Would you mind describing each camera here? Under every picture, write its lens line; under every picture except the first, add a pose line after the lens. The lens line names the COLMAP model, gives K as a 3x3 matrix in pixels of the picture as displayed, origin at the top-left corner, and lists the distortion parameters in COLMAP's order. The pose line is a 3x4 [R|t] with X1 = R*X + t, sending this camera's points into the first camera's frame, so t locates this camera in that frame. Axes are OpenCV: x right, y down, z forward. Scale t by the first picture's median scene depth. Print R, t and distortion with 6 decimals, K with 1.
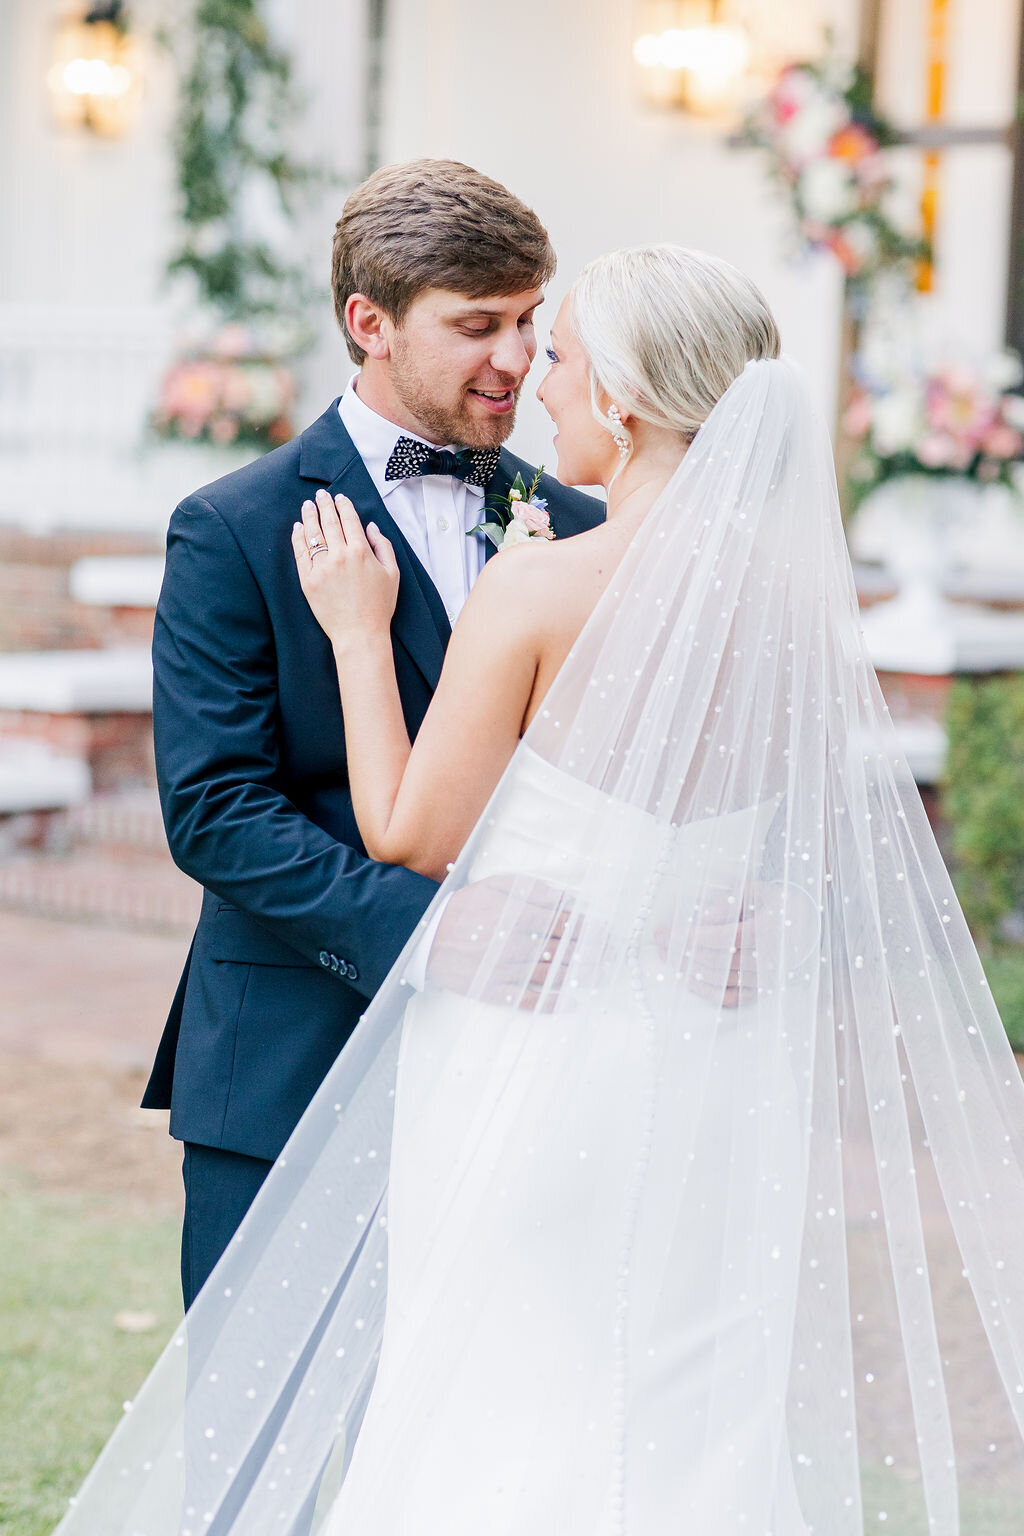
lens RADIAL K [[4038.0, 0, 554.4], [0, 4038.0, 738.4], [0, 0, 1]] dist [0.069951, 0.000000]
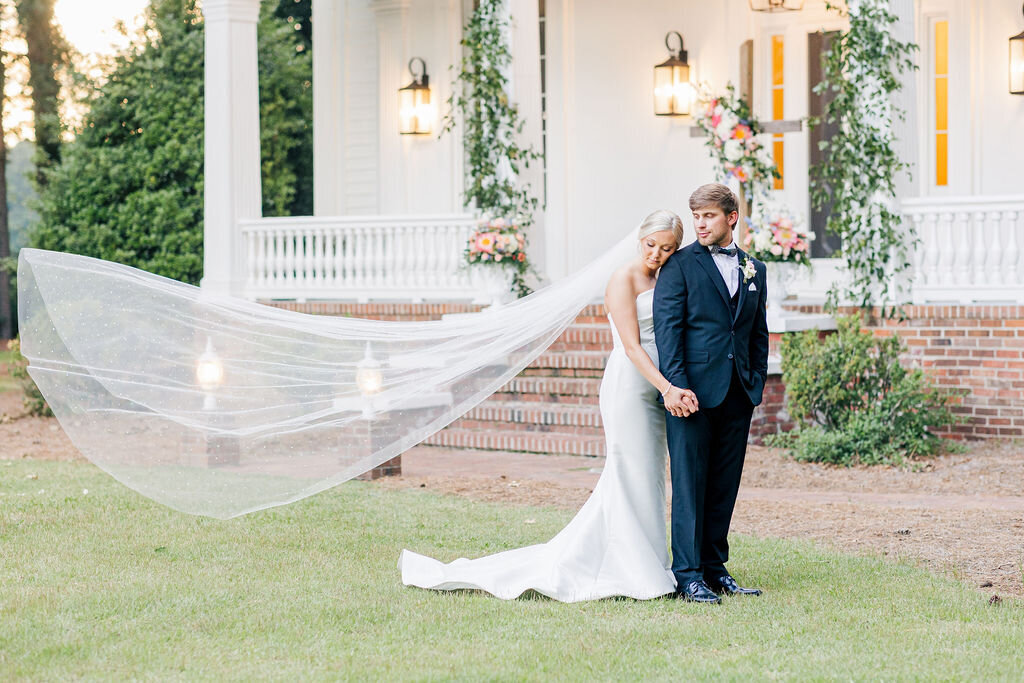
lens RADIAL K [[3425.7, 0, 442.5], [0, 3425.7, 331.9], [0, 0, 1]] dist [0.283458, 0.000000]
pose [[0.997928, -0.051149, -0.039030, -0.034693], [0.048842, 0.997125, -0.057939, 0.090679], [0.041881, 0.055913, 0.997557, -1.116975]]
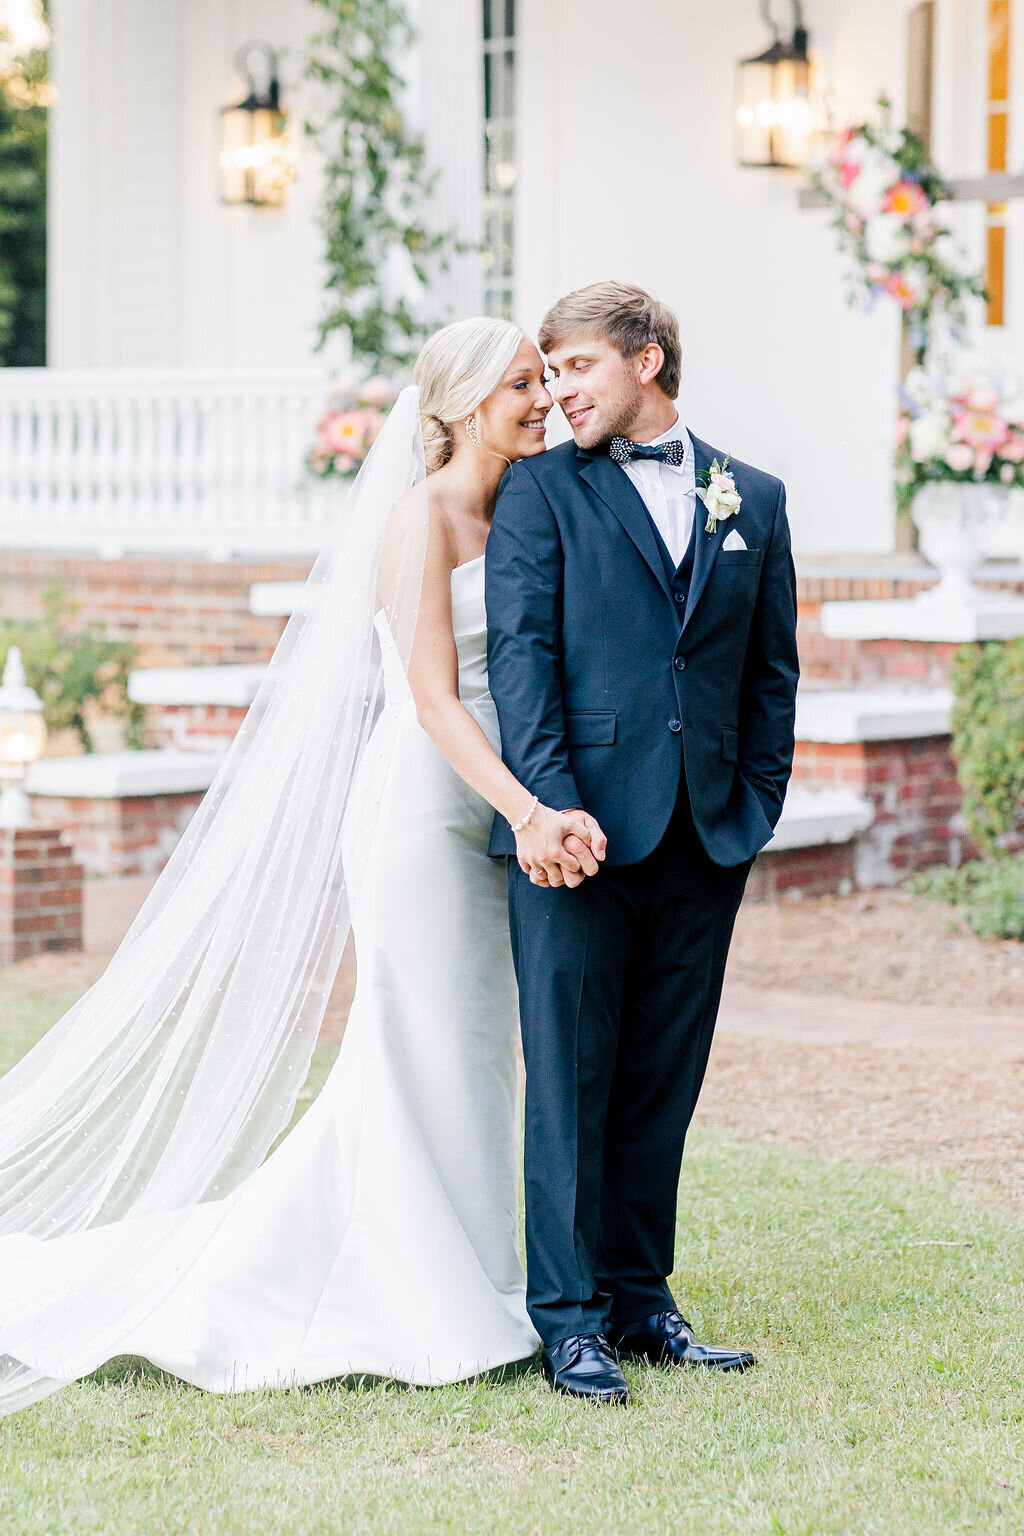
lens RADIAL K [[5138.6, 0, 497.7], [0, 5138.6, 769.1], [0, 0, 1]] dist [0.283458, 0.000000]
pose [[0.996663, -0.032188, -0.075006, 0.062179], [0.030486, 0.999254, -0.023720, 0.046710], [0.075713, 0.021354, 0.996901, -0.468426]]
